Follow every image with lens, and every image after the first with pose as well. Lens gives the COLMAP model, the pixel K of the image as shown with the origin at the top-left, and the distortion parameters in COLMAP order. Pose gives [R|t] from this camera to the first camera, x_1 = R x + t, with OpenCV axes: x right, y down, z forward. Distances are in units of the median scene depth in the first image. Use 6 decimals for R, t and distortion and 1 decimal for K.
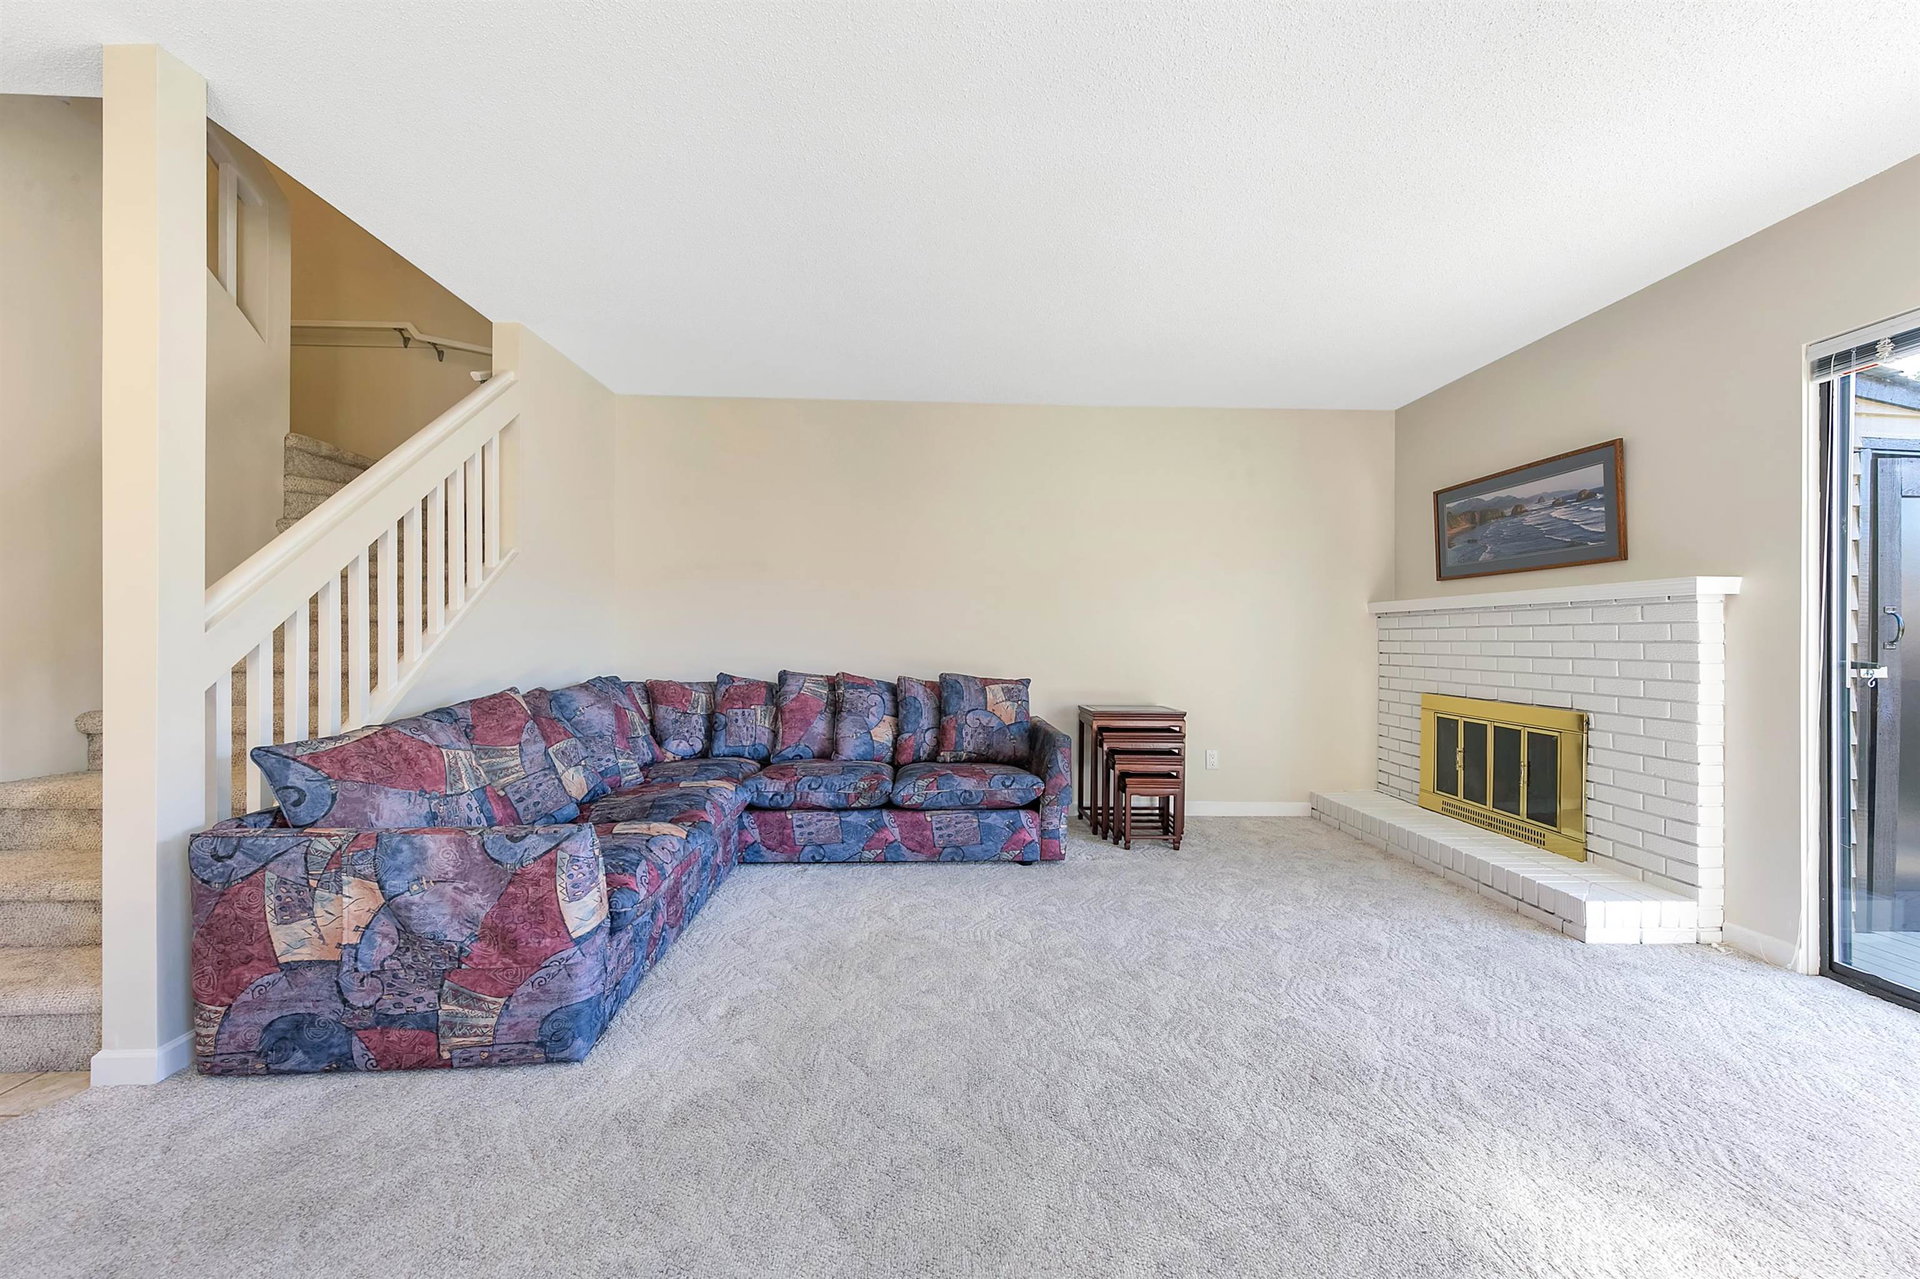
lens RADIAL K [[720.4, 0, 959.1], [0, 720.4, 633.1], [0, 0, 1]] dist [0.002647, 0.000114]
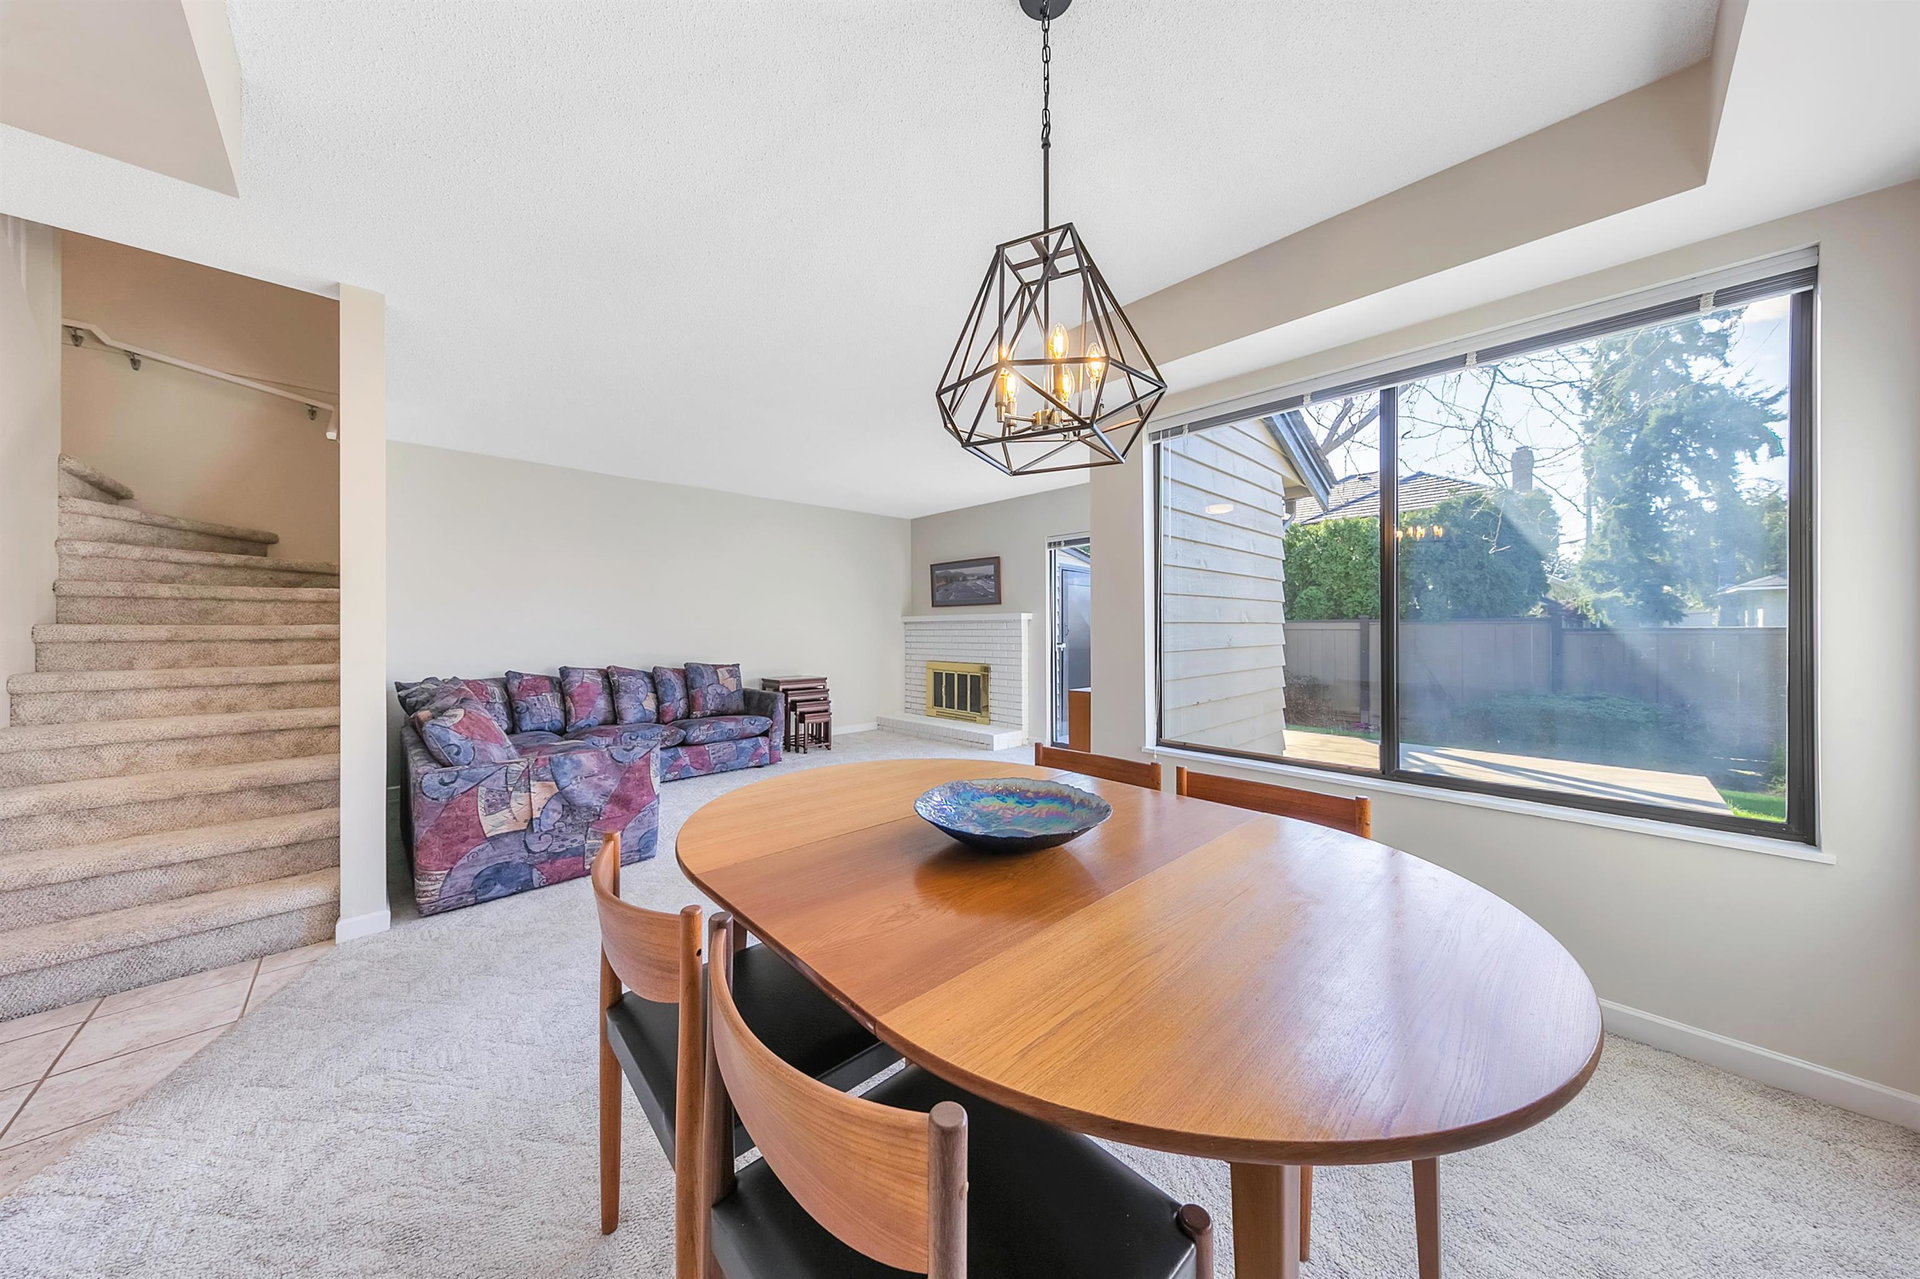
lens RADIAL K [[616.3, 0, 959.8], [0, 616.3, 629.1], [0, 0, 1]] dist [0.011345, -0.000021]
pose [[0.748477, -0.012139, 0.663050, -0.552224], [0.006515, 0.999919, 0.010952, -0.033139], [-0.663129, -0.003877, 0.748495, -0.468123]]
